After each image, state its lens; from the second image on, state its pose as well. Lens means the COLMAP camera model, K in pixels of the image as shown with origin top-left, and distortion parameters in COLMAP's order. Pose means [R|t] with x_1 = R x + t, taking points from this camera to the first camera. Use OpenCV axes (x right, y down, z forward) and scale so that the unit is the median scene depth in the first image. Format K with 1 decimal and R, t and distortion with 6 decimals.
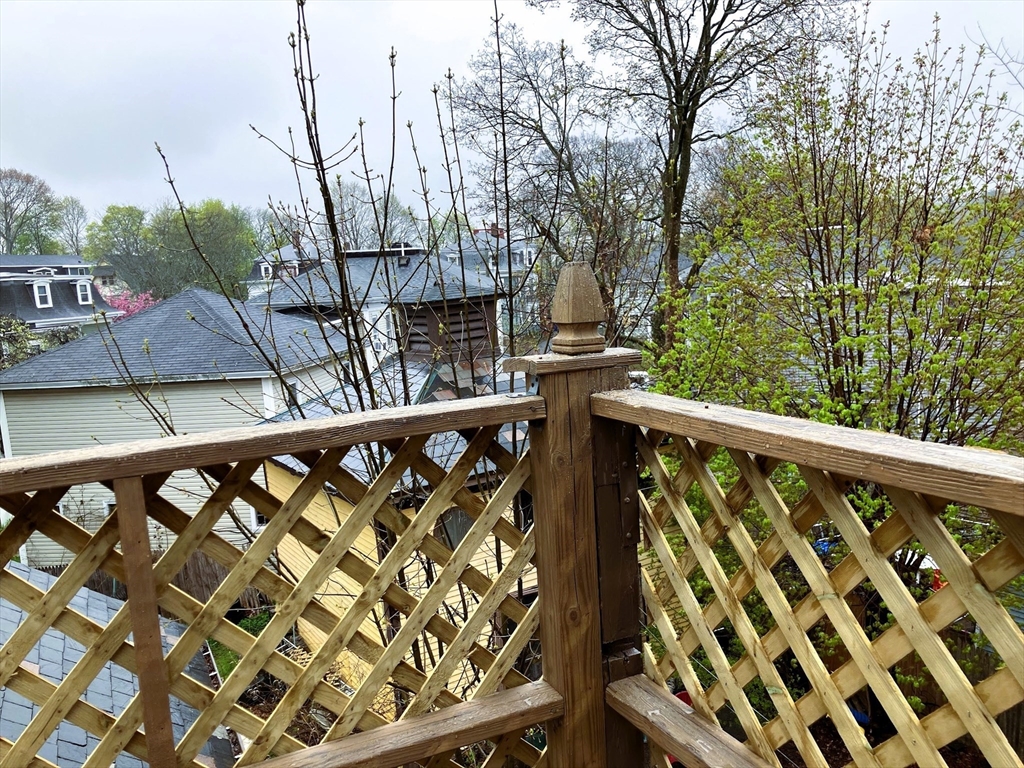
lens RADIAL K [[855.8, 0, 516.9], [0, 855.8, 383.1], [0, 0, 1]] dist [0.000400, 0.019232]
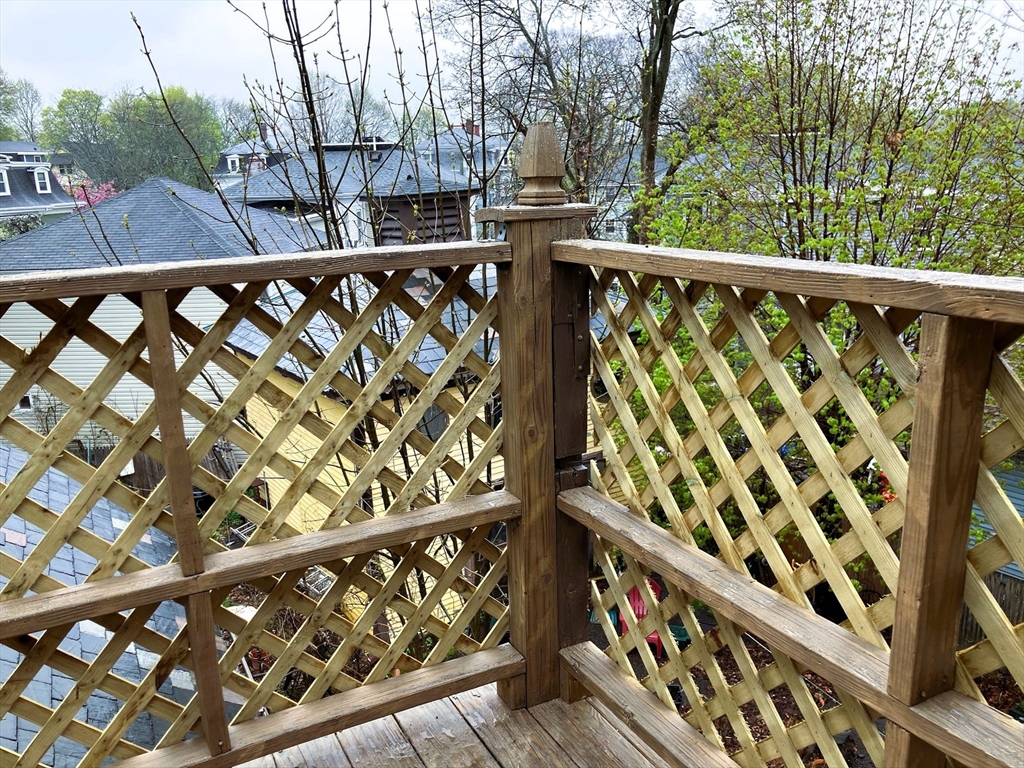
lens RADIAL K [[881.2, 0, 518.7], [0, 881.2, 402.5], [0, 0, 1]] dist [0.046594, -0.065380]
pose [[0.999239, 0.018727, 0.034227, 0.006312], [-0.022456, 0.993450, 0.112037, 0.092931], [-0.031905, -0.112720, 0.993114, -0.196221]]
